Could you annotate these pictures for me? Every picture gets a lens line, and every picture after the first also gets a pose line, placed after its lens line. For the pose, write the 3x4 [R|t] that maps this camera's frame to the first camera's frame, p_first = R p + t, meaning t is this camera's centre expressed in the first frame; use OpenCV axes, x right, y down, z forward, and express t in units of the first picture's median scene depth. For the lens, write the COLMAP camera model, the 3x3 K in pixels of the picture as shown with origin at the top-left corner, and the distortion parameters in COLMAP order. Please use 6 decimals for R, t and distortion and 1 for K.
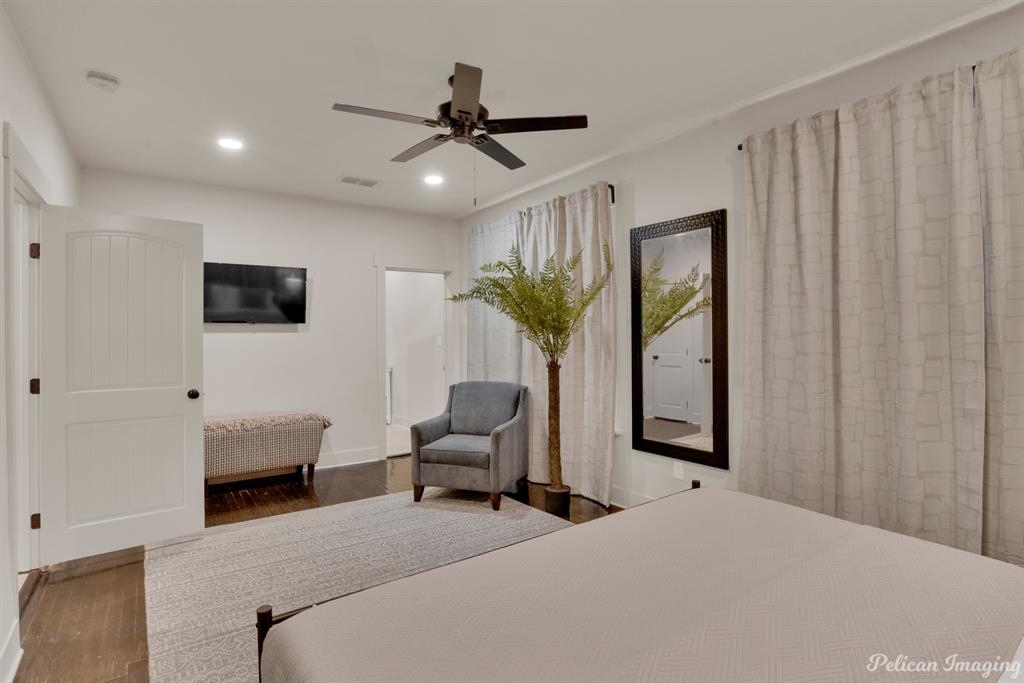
lens RADIAL K [[526.7, 0, 513.1], [0, 526.7, 331.4], [0, 0, 1]] dist [-0.041967, 0.022100]
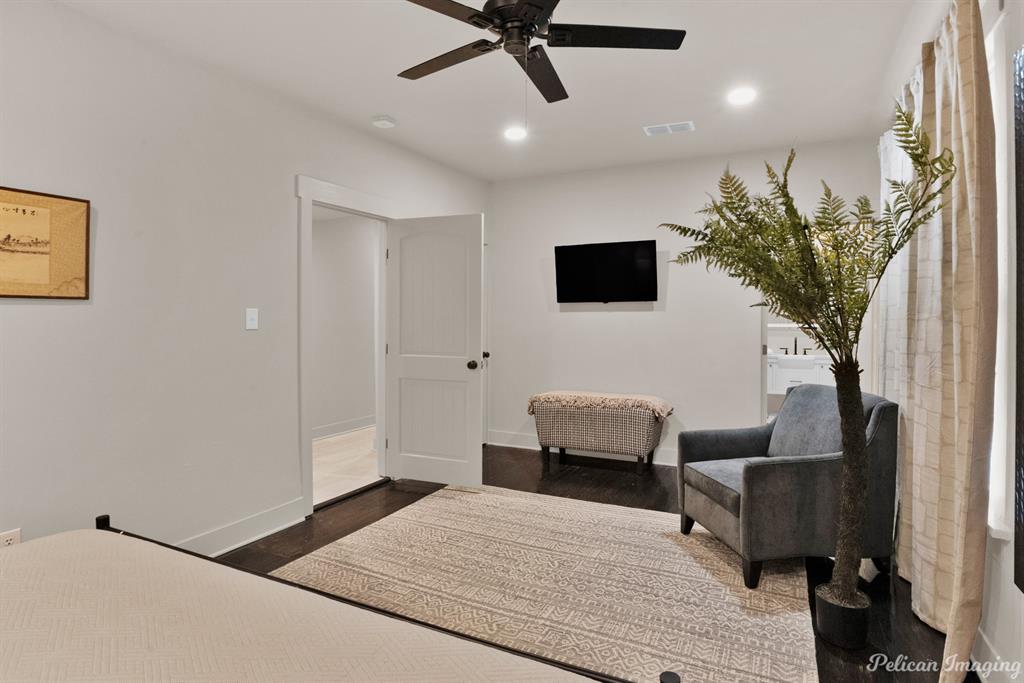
lens RADIAL K [[547.0, 0, 514.2], [0, 547.0, 318.0], [0, 0, 1]] dist [-0.029421, 0.001297]
pose [[0.465038, 0.004640, -0.885279, 0.463648], [0.004576, 0.999960, 0.007645, 0.008209], [0.885279, -0.007606, 0.464998, 0.495594]]
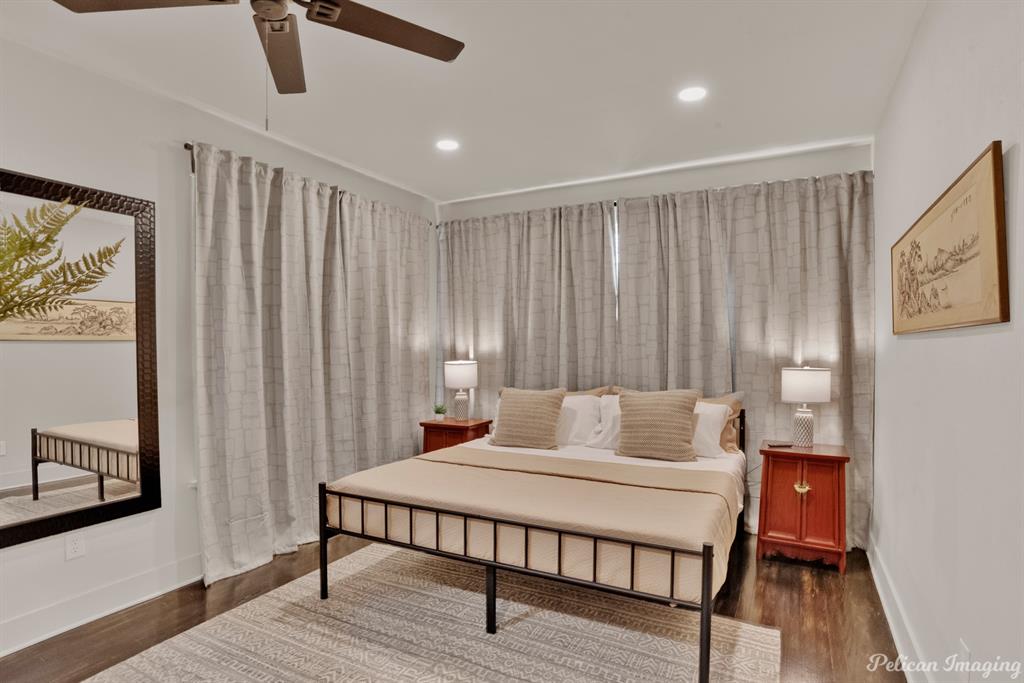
lens RADIAL K [[525.2, 0, 511.1], [0, 525.2, 363.7], [0, 0, 1]] dist [-0.037702, 0.000479]
pose [[-0.454673, -0.019119, 0.890453, -0.560222], [0.000274, 0.999767, 0.021606, 0.009082], [-0.890658, 0.010067, -0.454562, 0.802071]]
